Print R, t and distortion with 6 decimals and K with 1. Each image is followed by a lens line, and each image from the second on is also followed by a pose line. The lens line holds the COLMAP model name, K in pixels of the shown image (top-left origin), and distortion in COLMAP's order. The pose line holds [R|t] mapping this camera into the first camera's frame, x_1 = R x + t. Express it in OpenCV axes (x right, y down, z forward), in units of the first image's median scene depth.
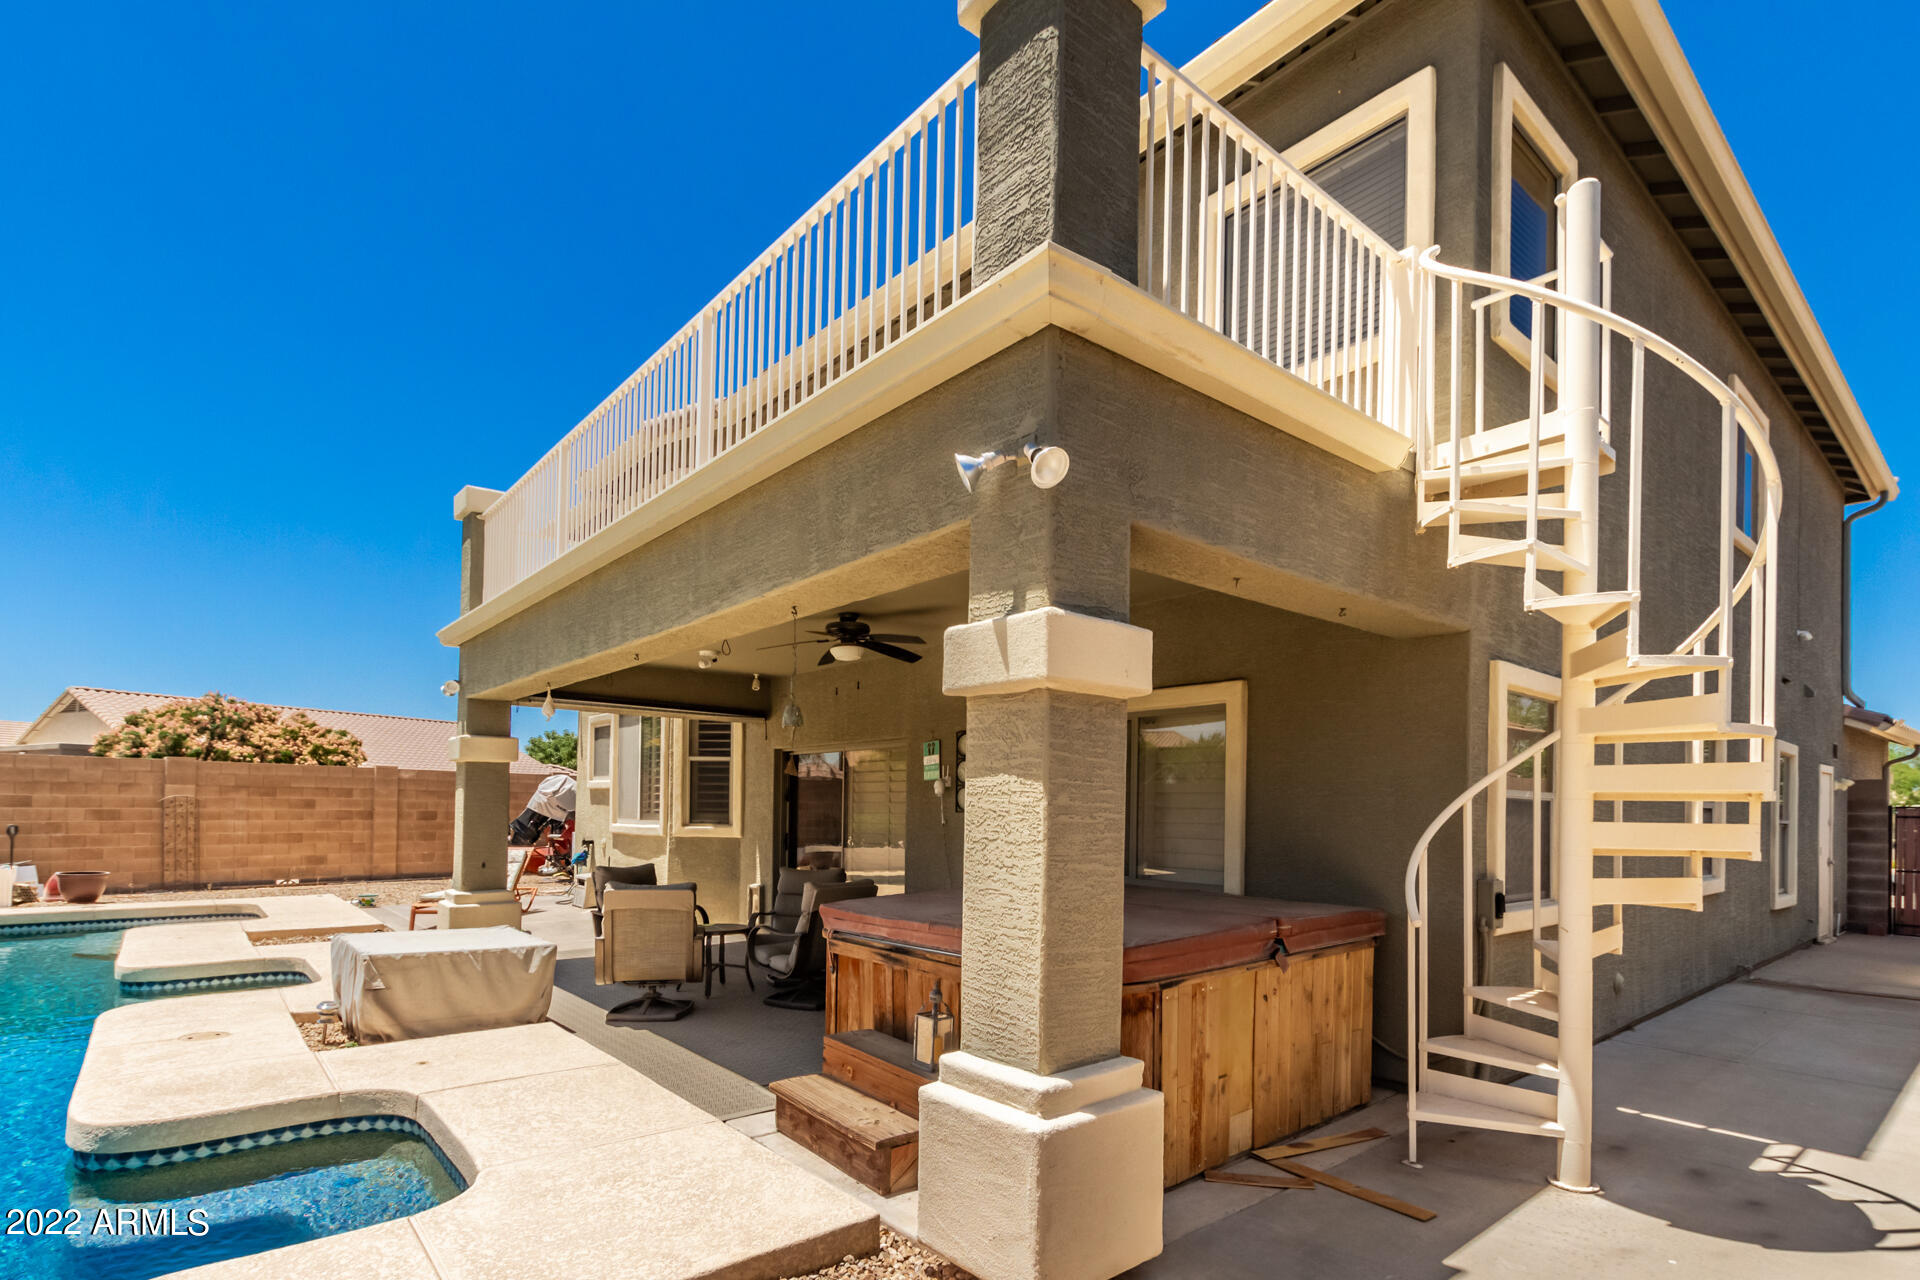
lens RADIAL K [[926.5, 0, 965.6], [0, 926.5, 795.3], [0, 0, 1]] dist [0.005768, -0.000292]
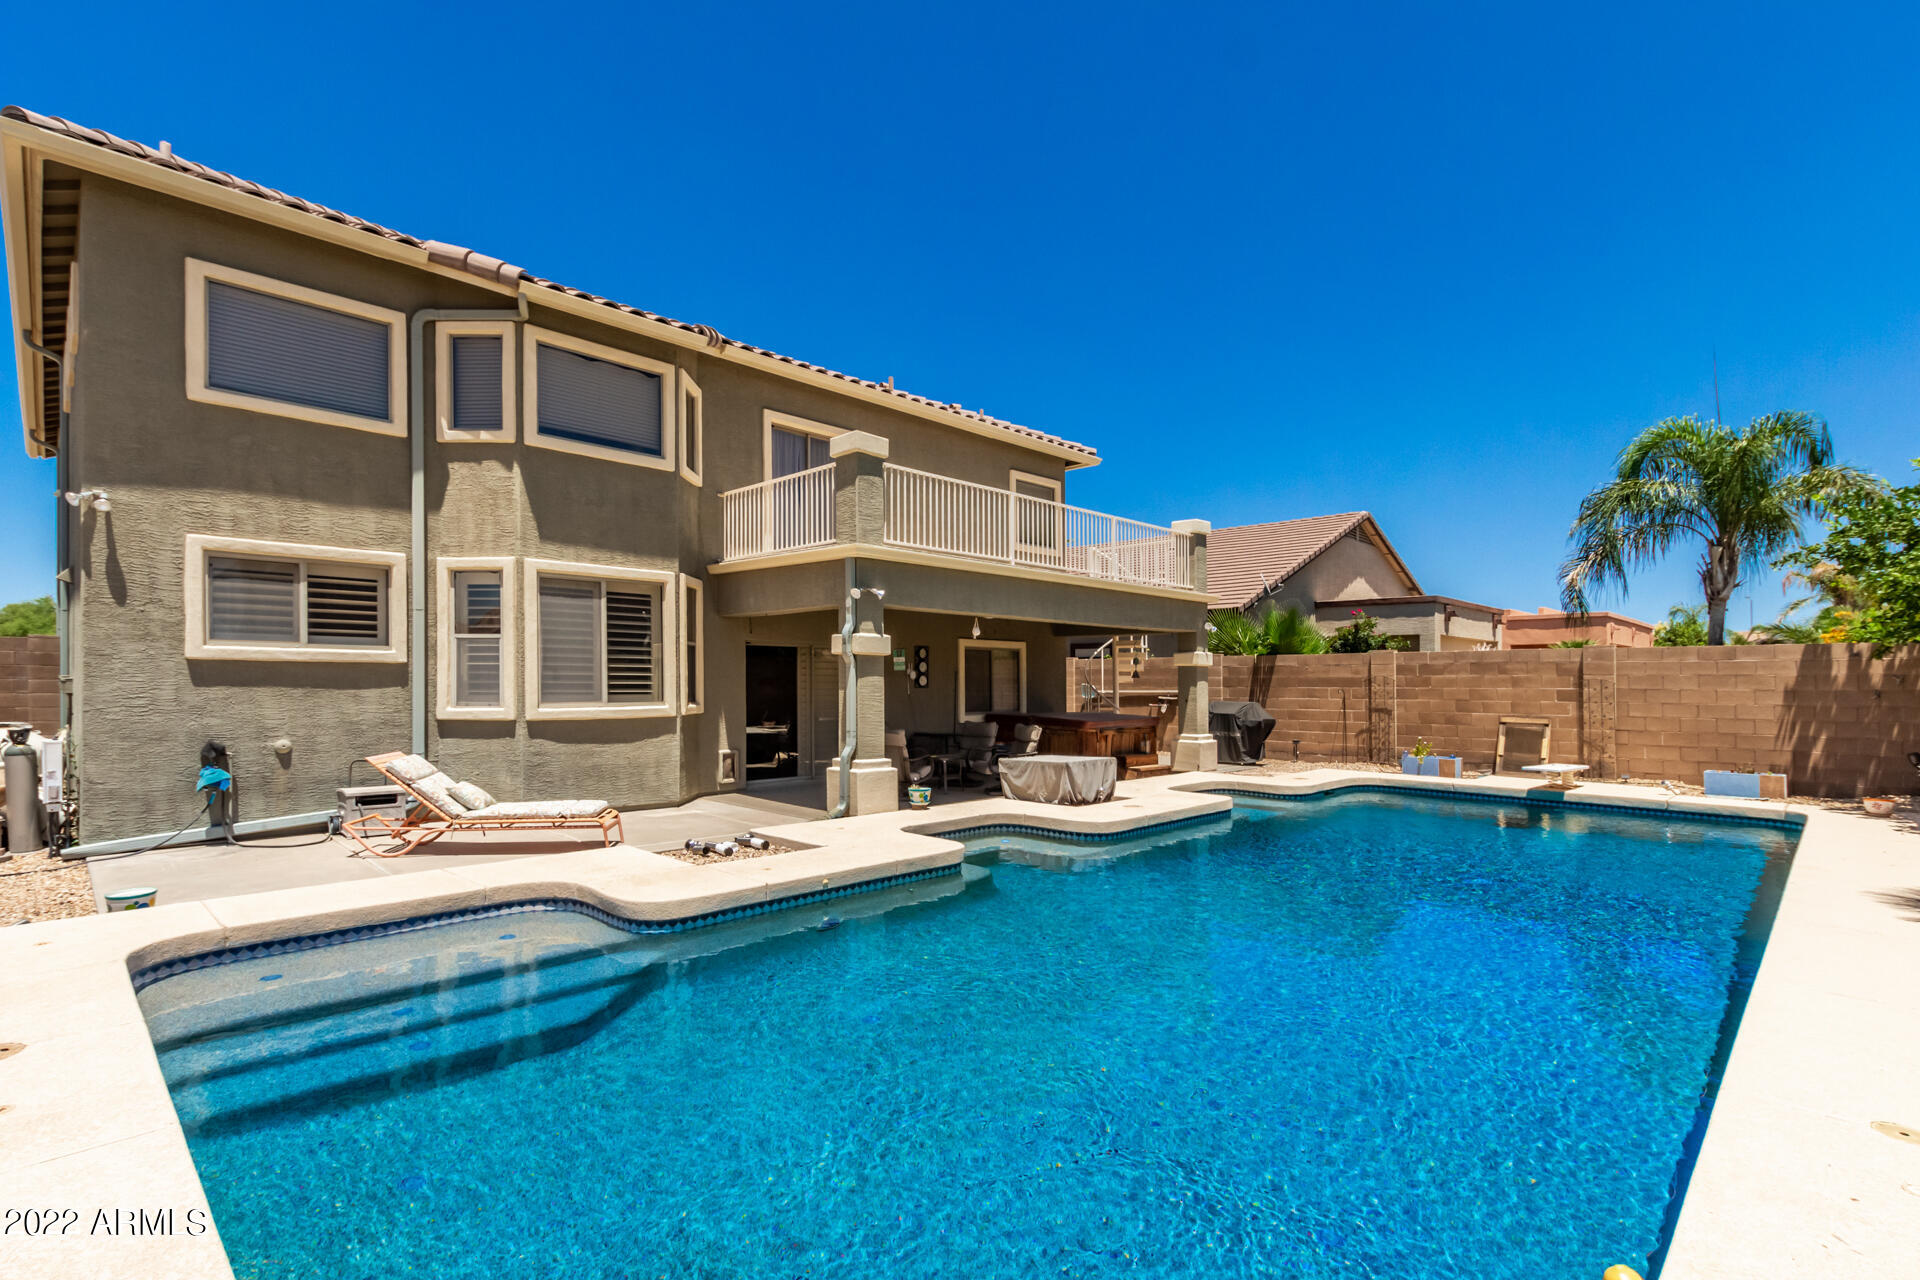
lens RADIAL K [[901.8, 0, 953.7], [0, 901.8, 670.7], [0, 0, 1]] dist [0.002741, -0.000005]
pose [[-0.087691, -0.002176, 0.996145, -1.368480], [-0.021889, 0.999760, 0.000257, -0.013813], [-0.995907, -0.021782, -0.087718, 0.781239]]
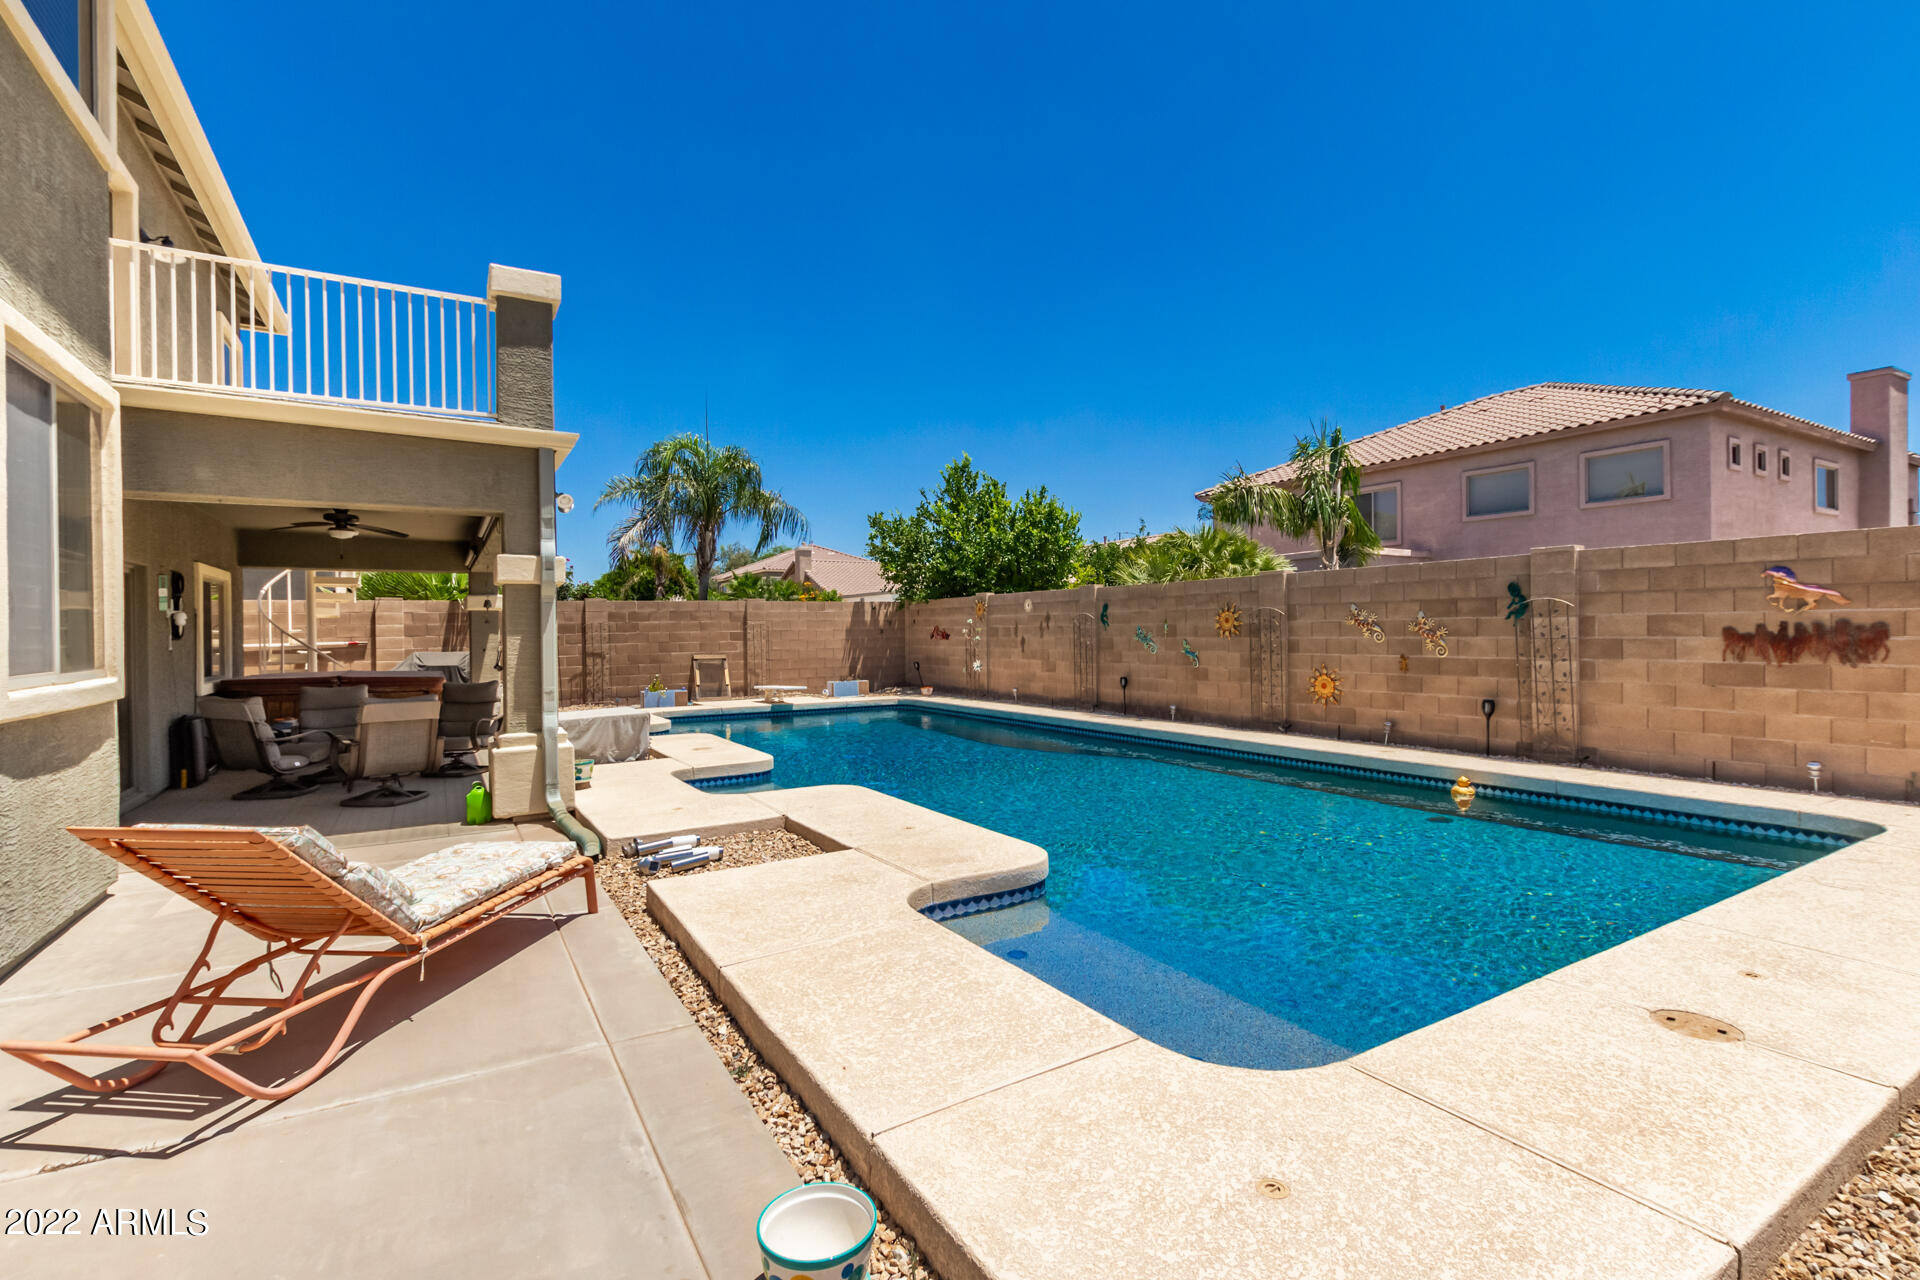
lens RADIAL K [[879.0, 0, 956.5], [0, 879.0, 637.1], [0, 0, 1]] dist [0.002594, -0.000163]
pose [[-0.986846, -0.001214, 0.161657, -0.833095], [-0.002147, 0.999982, -0.005596, 0.013721], [-0.161647, -0.005870, -0.986831, 1.401839]]
